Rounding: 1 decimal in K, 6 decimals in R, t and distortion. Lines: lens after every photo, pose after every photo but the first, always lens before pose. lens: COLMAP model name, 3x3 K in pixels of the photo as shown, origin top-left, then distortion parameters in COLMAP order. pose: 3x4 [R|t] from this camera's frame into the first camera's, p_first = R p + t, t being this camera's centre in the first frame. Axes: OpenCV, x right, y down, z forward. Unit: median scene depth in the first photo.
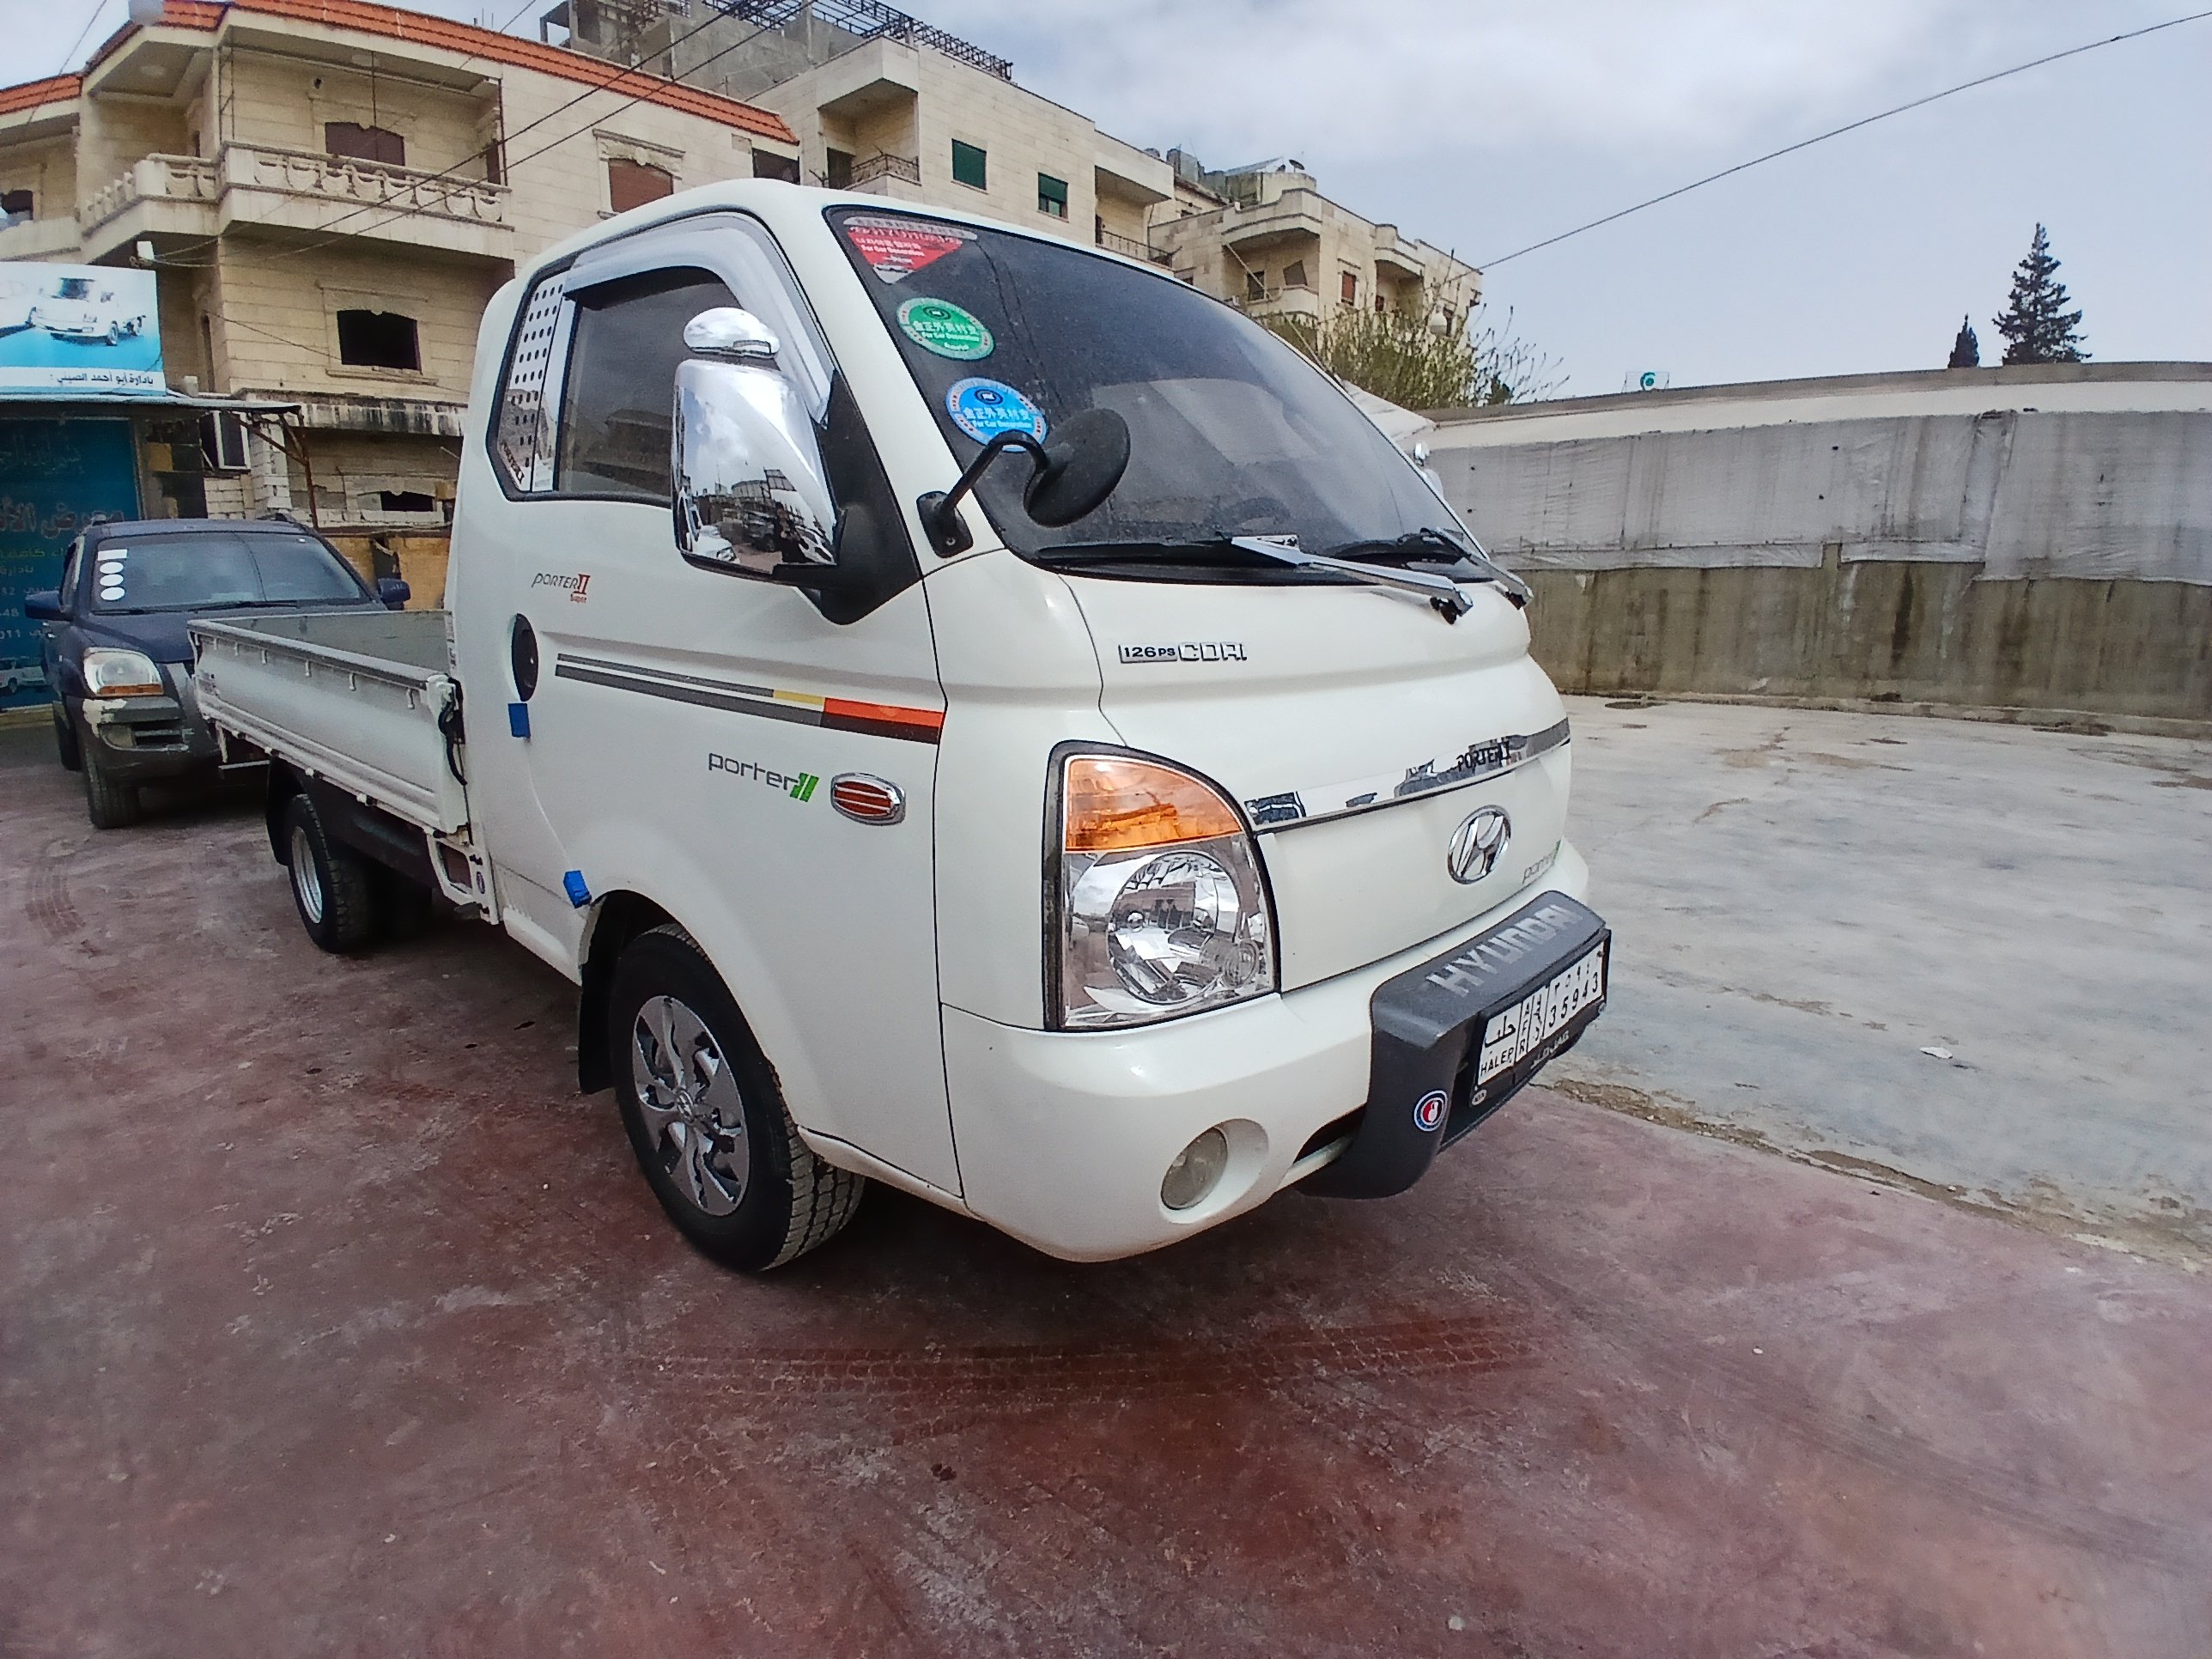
lens RADIAL K [[1110.3, 0, 1092.7], [0, 1110.3, 830.8], [0, 0, 1]] dist [-0.024172, -0.029281]
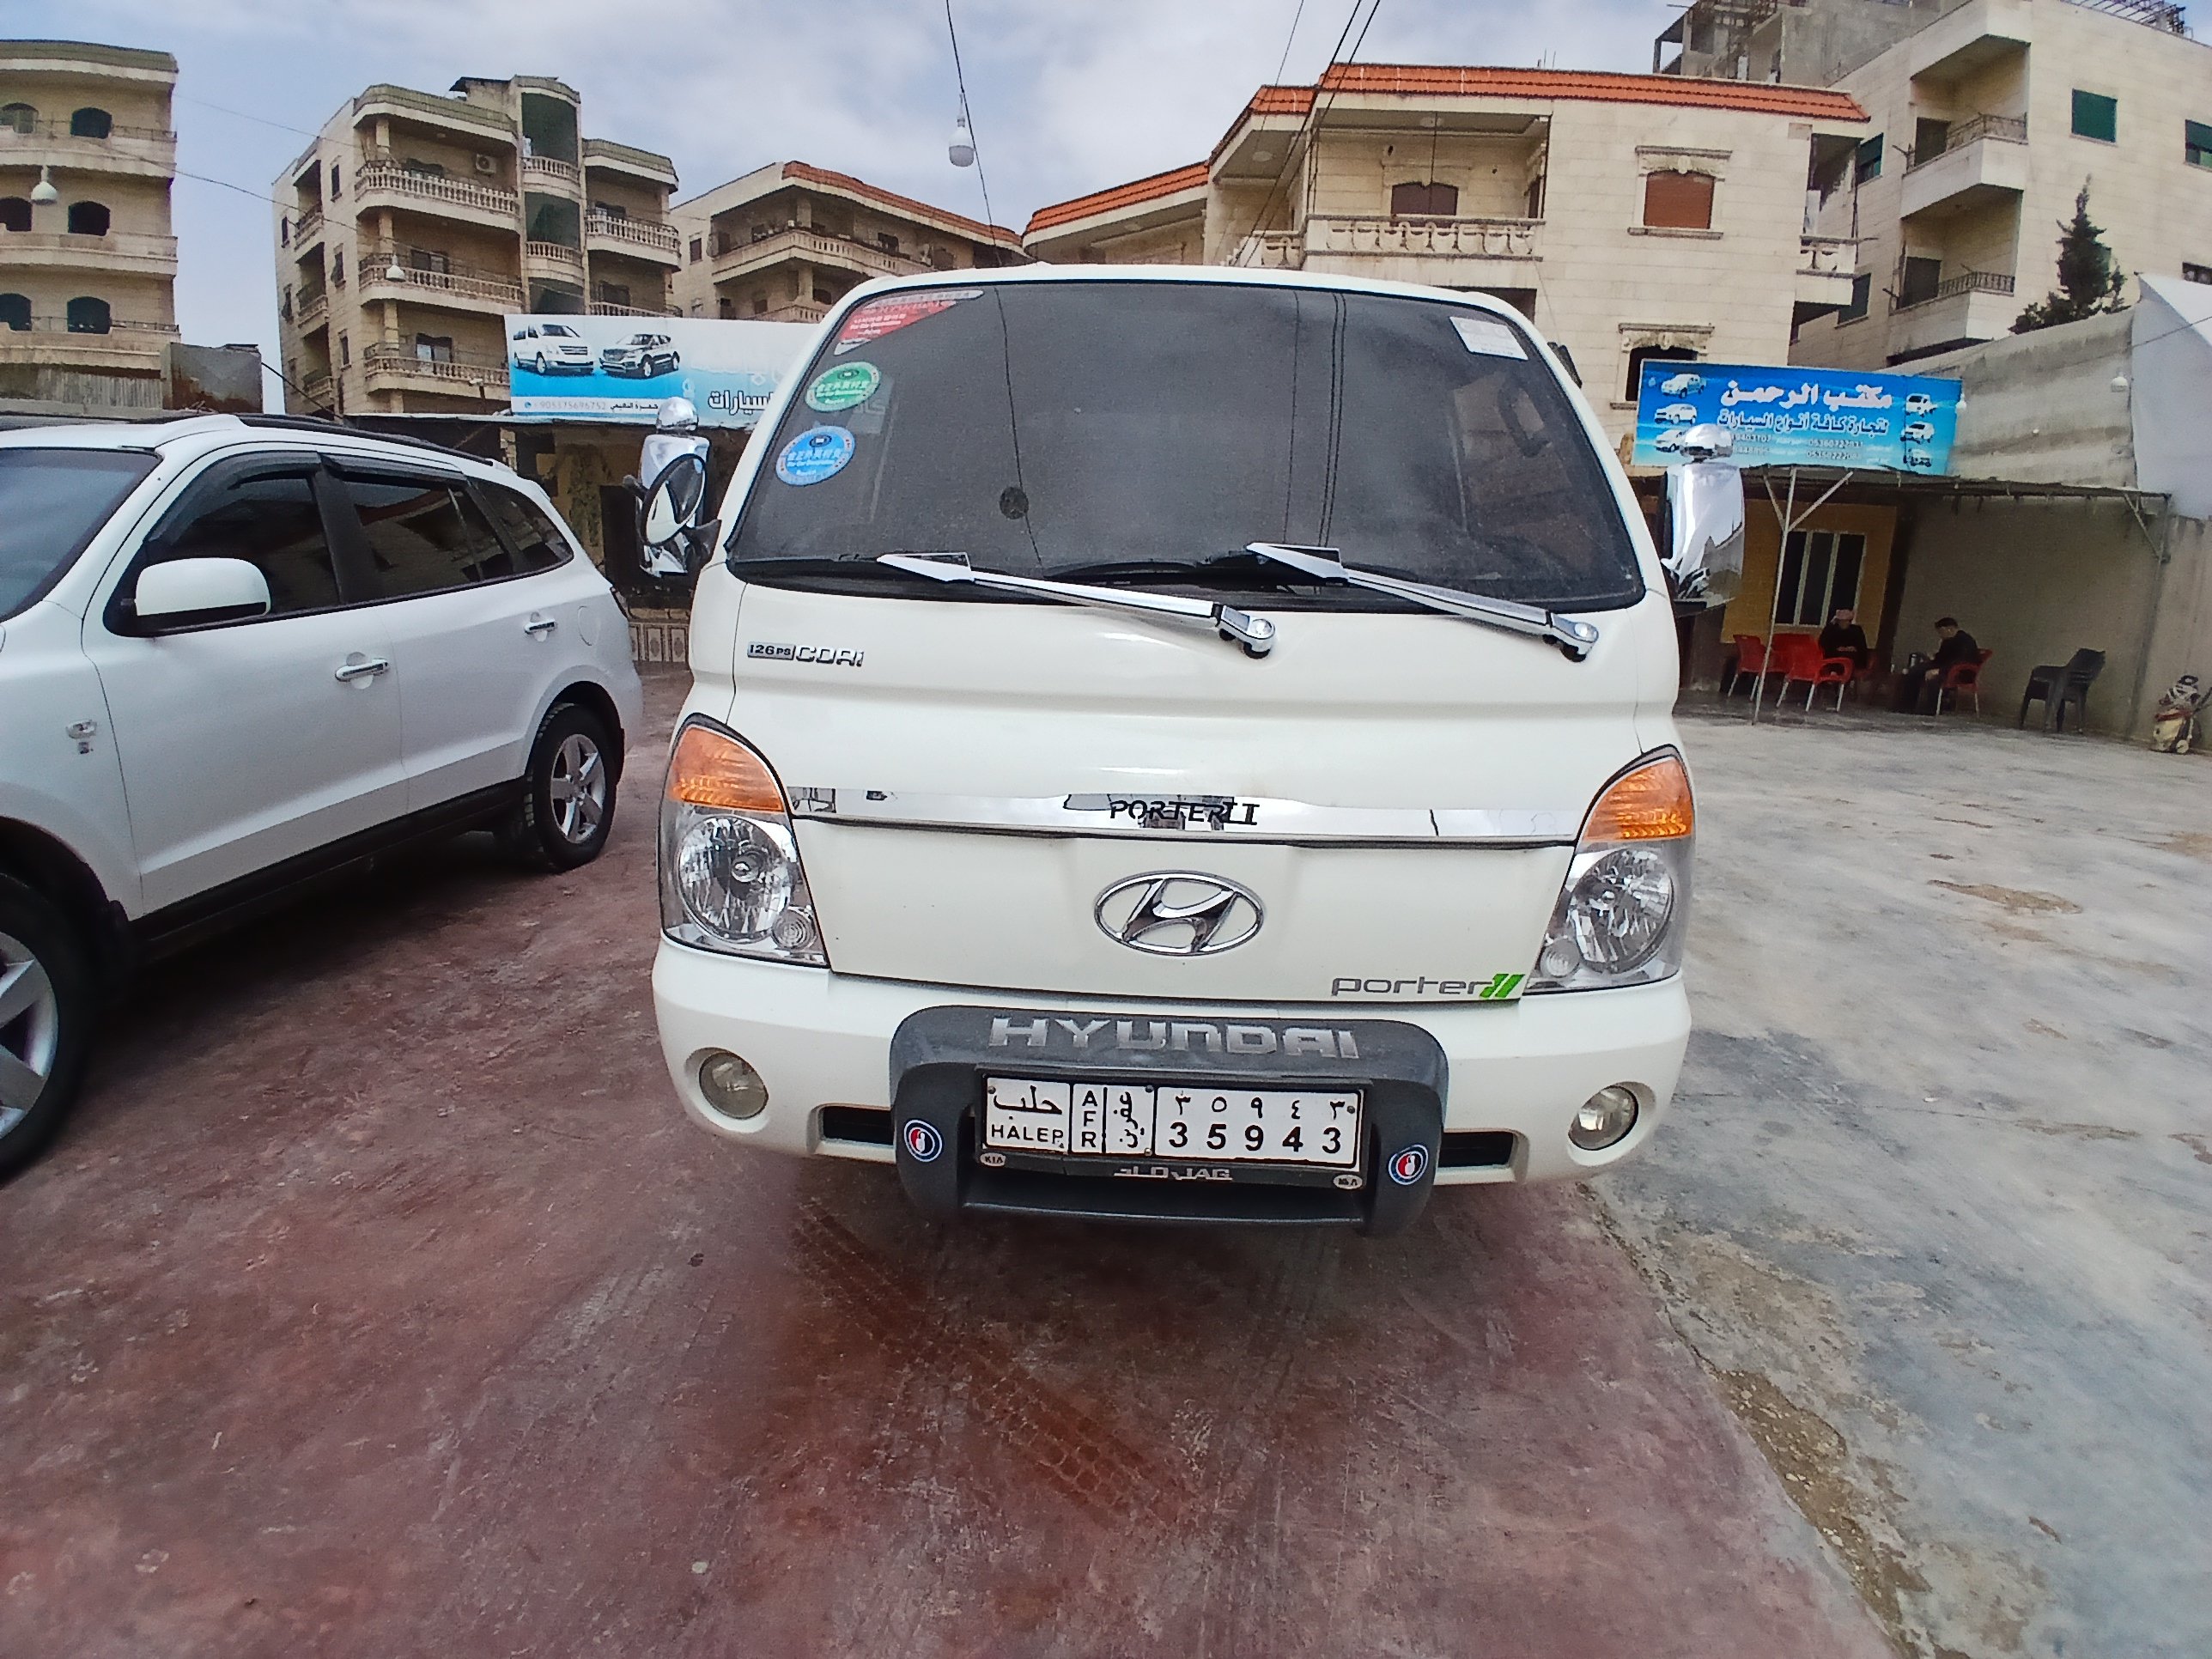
lens RADIAL K [[1089.7, 0, 1083.6], [0, 1089.7, 832.9], [0, 0, 1]] dist [-0.019337, -0.026169]
pose [[0.651716, 0.193083, -0.733475, 0.360019], [-0.198859, 0.976723, 0.080424, -0.040503], [0.731930, 0.093444, 0.674942, 0.147207]]
